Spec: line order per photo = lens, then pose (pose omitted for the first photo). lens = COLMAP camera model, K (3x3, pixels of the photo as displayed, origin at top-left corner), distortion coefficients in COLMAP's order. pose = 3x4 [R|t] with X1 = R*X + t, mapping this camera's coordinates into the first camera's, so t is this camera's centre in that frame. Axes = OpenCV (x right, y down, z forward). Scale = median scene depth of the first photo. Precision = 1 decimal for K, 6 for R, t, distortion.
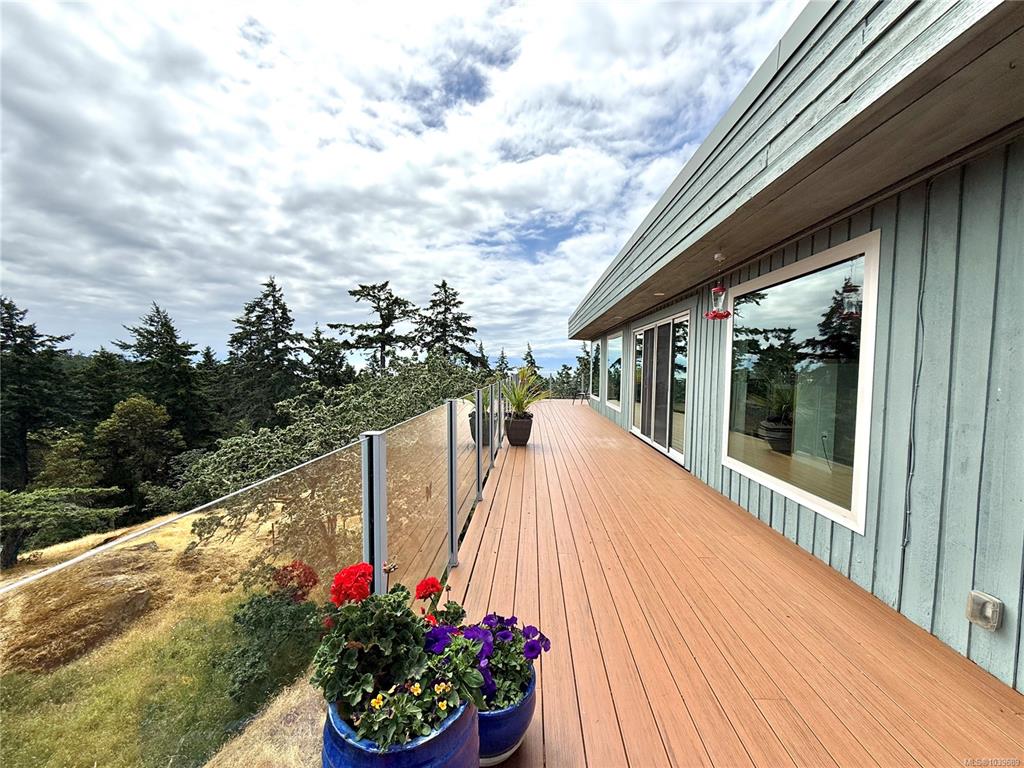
lens RADIAL K [[410.7, 0, 511.6], [0, 410.7, 387.7], [0, 0, 1]] dist [0.000001, 0.000000]
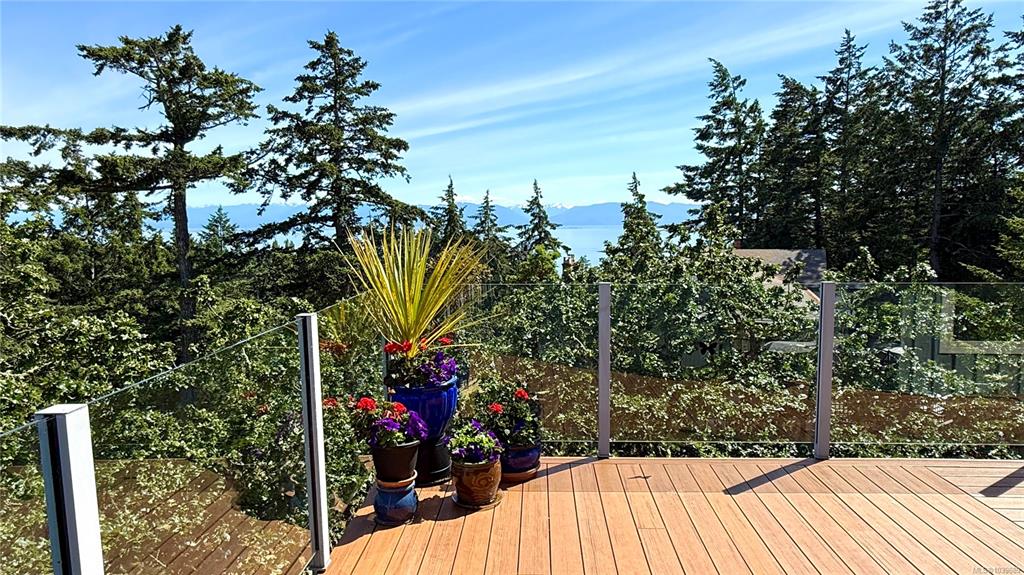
lens RADIAL K [[643.5, 0, 503.3], [0, 643.5, 291.4], [0, 0, 1]] dist [0.006172, -0.000265]
pose [[0.999699, -0.015936, -0.018669, 0.029184], [0.016930, 0.998377, 0.054371, -0.018877], [0.017773, -0.054671, 0.998346, 0.301211]]
